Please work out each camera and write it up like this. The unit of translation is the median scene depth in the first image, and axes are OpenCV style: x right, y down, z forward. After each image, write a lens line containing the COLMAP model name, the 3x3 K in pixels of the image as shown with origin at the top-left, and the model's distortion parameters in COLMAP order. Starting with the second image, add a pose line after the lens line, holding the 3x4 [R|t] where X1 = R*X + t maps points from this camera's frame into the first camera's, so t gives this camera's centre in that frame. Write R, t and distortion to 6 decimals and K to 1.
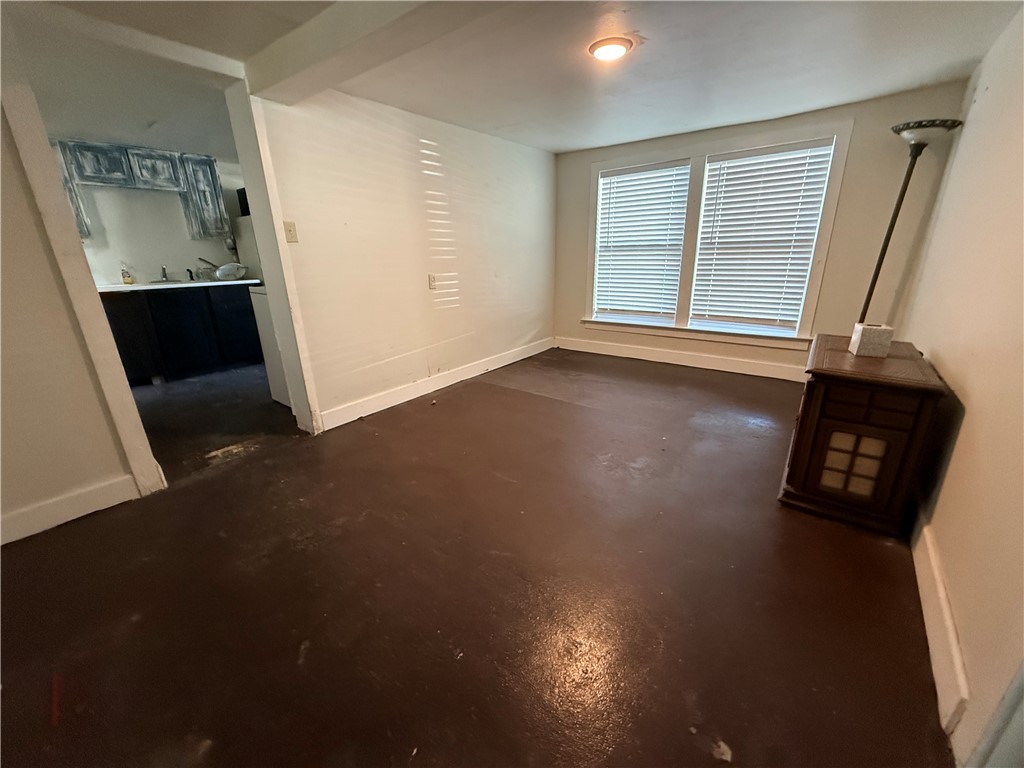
lens RADIAL K [[407.7, 0, 512.5], [0, 407.7, 382.7], [0, 0, 1]] dist [0.010404, 0.000252]
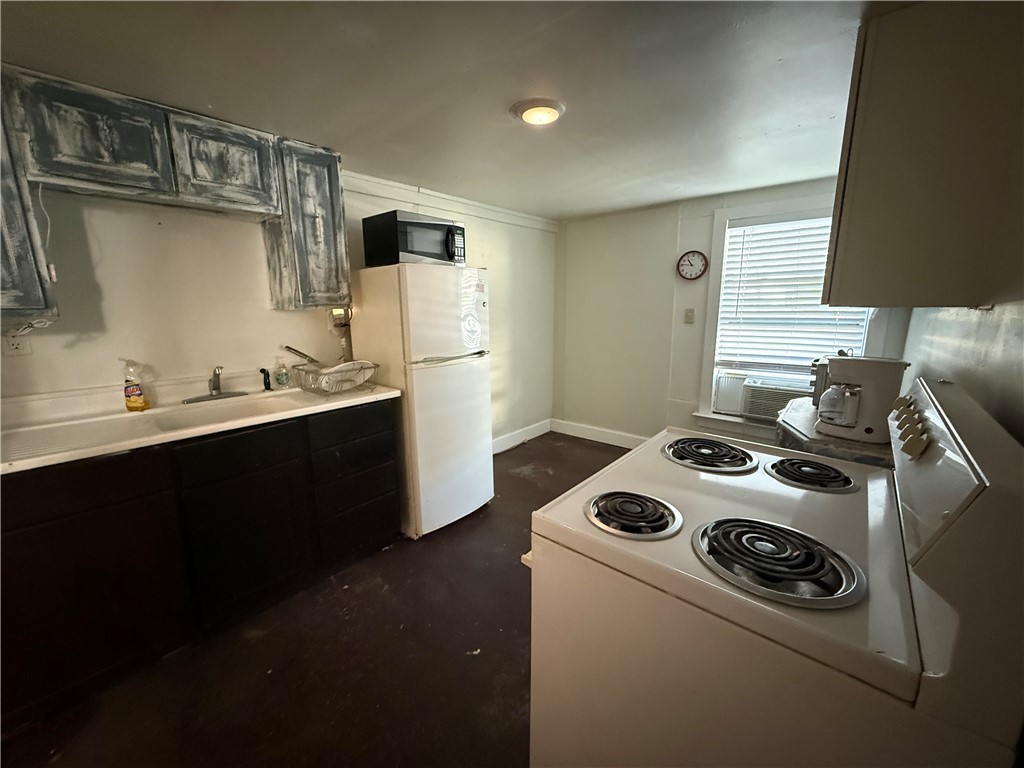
lens RADIAL K [[407.7, 0, 511.5], [0, 407.7, 386.5], [0, 0, 1]] dist [0.010404, 0.000252]
pose [[0.998020, 0.018493, -0.060112, -0.504121], [-0.025684, 0.992303, -0.121143, -0.222093], [0.057409, 0.122448, 0.990813, 0.581499]]
